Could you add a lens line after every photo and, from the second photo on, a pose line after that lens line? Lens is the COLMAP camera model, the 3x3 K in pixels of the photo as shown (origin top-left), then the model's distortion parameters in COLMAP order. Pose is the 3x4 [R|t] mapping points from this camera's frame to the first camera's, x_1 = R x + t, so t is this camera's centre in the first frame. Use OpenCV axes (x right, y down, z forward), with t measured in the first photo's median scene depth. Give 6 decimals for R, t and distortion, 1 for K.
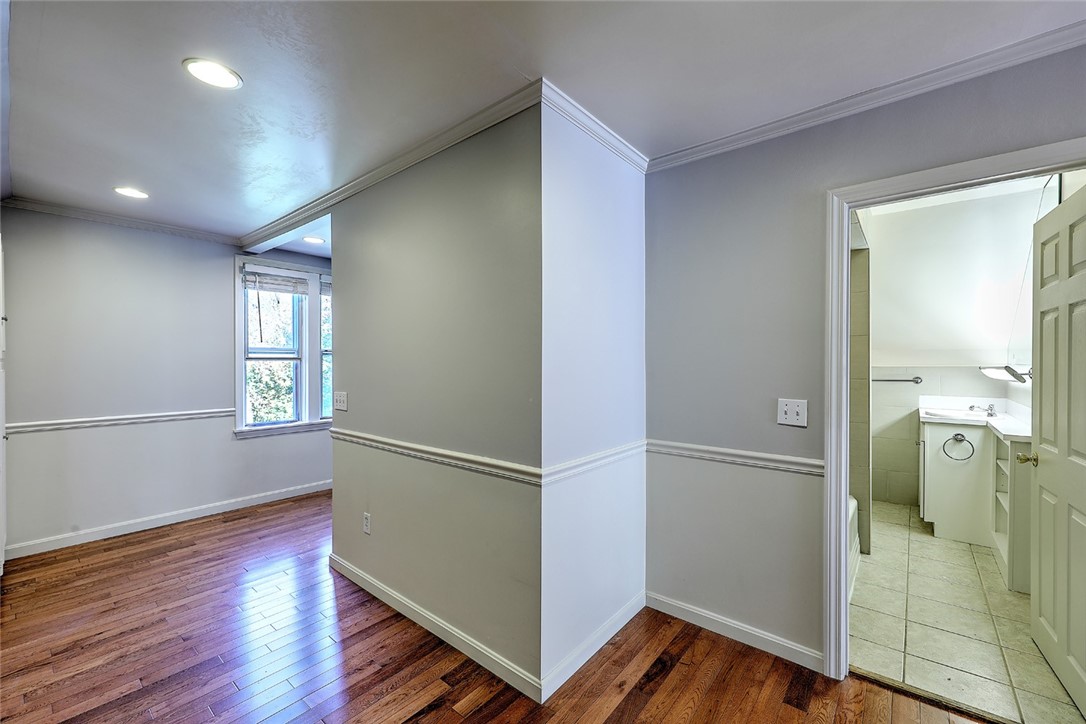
lens RADIAL K [[446.1, 0, 541.9], [0, 446.1, 364.0], [0, 0, 1]] dist [-0.002340, 0.000147]
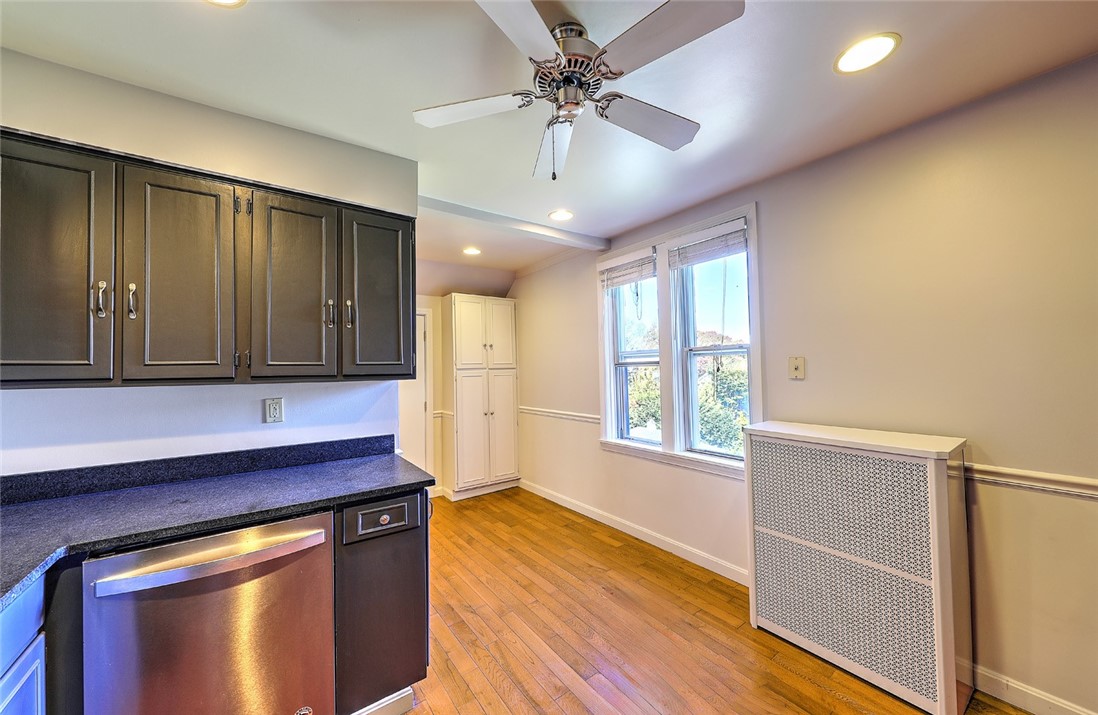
lens RADIAL K [[396.2, 0, 552.5], [0, 396.2, 358.9], [0, 0, 1]] dist [0.012635, 0.000229]
pose [[-0.254082, -0.014118, -0.967080, 0.199780], [0.020644, 0.999586, -0.020016, -0.011860], [0.966962, -0.025051, -0.253685, 1.326551]]
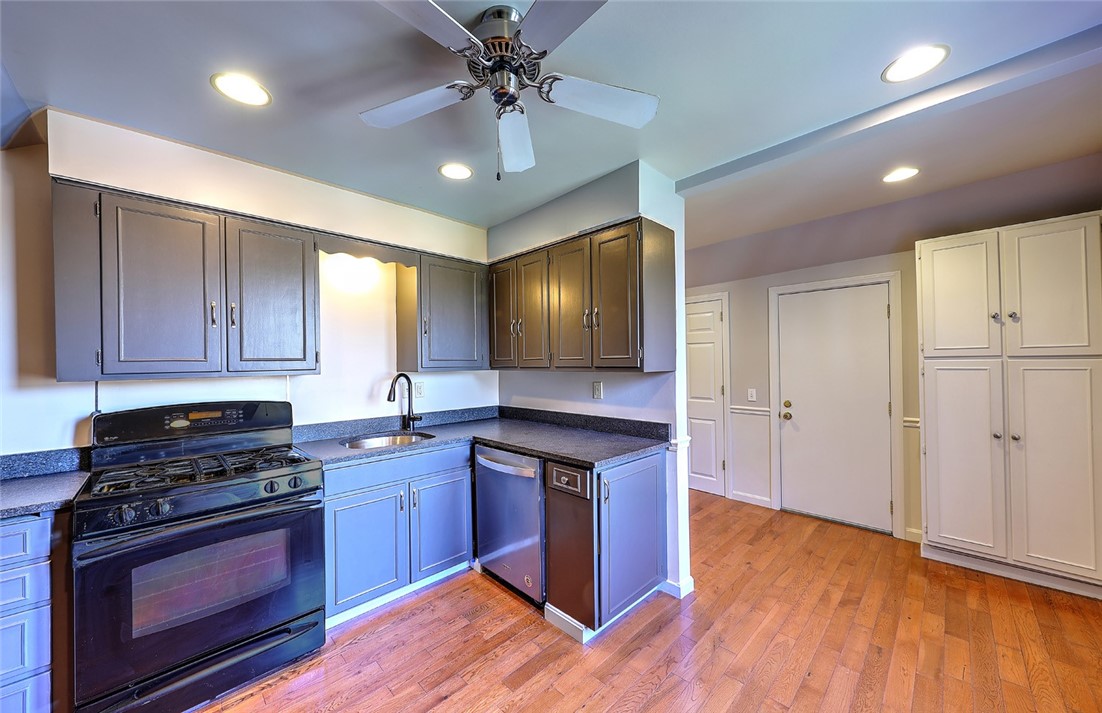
lens RADIAL K [[397.6, 0, 551.2], [0, 397.6, 362.4], [0, 0, 1]] dist [0.012635, 0.000229]
pose [[-0.993911, 0.019436, 0.108458, -0.248047], [0.019074, 0.999809, -0.004372, -0.012912], [-0.108522, -0.002277, -0.994091, 1.610658]]
